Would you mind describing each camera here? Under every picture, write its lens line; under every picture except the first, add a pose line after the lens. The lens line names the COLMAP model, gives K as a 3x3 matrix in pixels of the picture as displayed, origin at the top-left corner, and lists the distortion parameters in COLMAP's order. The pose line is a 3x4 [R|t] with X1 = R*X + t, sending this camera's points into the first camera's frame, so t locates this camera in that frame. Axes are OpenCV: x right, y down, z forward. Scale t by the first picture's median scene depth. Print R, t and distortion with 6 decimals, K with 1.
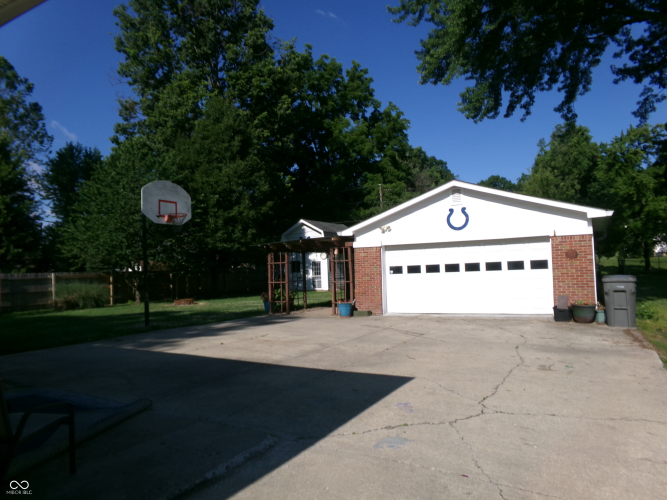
lens RADIAL K [[452.8, 0, 333.4], [0, 452.8, 249.8], [0, 0, 1]] dist [-0.053927, 0.075204]
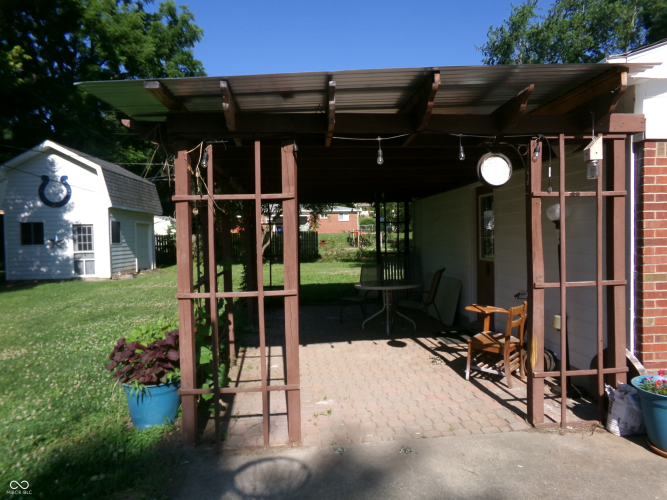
lens RADIAL K [[452.8, 0, 335.4], [0, 452.8, 250.1], [0, 0, 1]] dist [-0.053927, 0.075204]
pose [[0.819026, -0.012345, 0.573624, -0.096291], [-0.024154, 0.998140, 0.055968, 0.018718], [-0.573248, -0.059694, 0.817204, 0.397751]]
